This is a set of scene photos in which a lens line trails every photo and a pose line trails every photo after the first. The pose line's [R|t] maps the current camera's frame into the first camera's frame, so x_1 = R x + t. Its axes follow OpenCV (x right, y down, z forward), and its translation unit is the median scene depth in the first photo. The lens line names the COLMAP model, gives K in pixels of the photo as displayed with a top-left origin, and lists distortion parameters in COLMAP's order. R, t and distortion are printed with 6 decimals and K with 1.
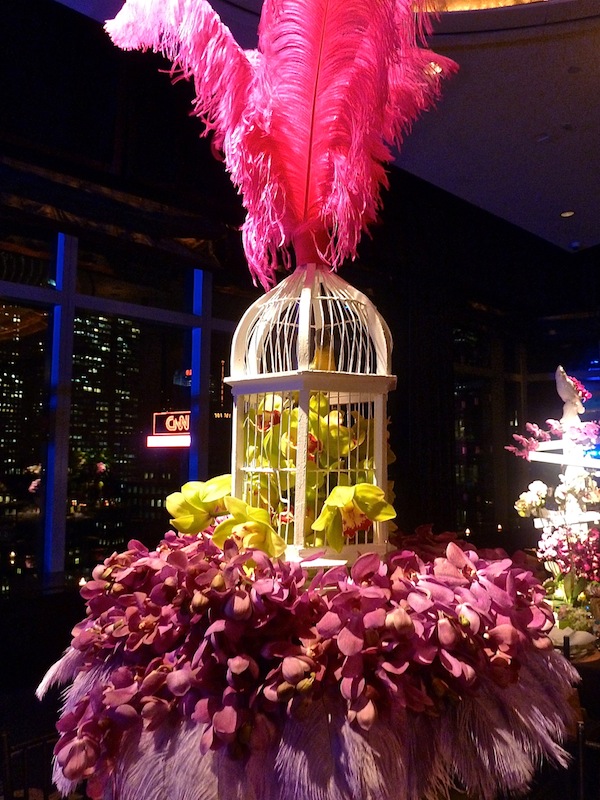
lens RADIAL K [[611.4, 0, 300.0], [0, 611.4, 400.0], [0, 0, 1]] dist [-0.028230, 0.000312]
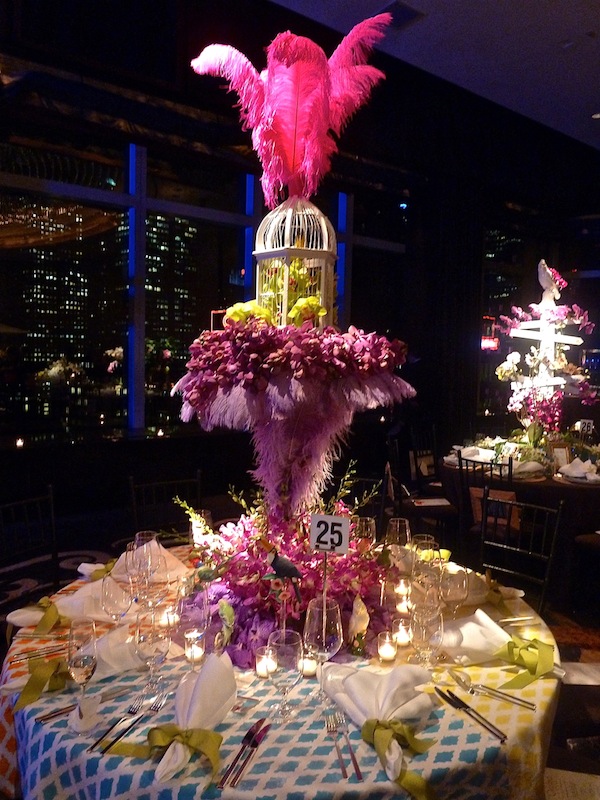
lens RADIAL K [[611.4, 0, 300.0], [0, 611.4, 400.0], [0, 0, 1]] dist [-0.028230, 0.000312]
pose [[0.995836, 0.022523, -0.088334, 0.064700], [-0.008237, 0.987265, 0.158868, 0.036277], [0.090787, -0.157479, 0.983340, -0.312789]]
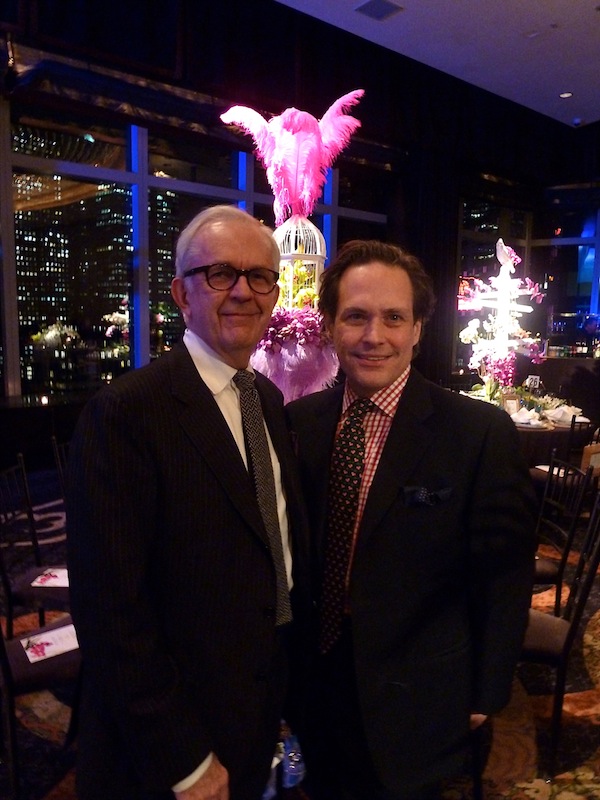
lens RADIAL K [[629.1, 0, 300.0], [0, 629.1, 400.0], [0, 0, 1]] dist [-0.025249, 0.000126]
pose [[0.997832, 0.020562, -0.062522, 0.066979], [-0.006513, 0.976133, 0.217074, -0.003232], [0.065494, -0.216196, 0.974151, -0.592274]]
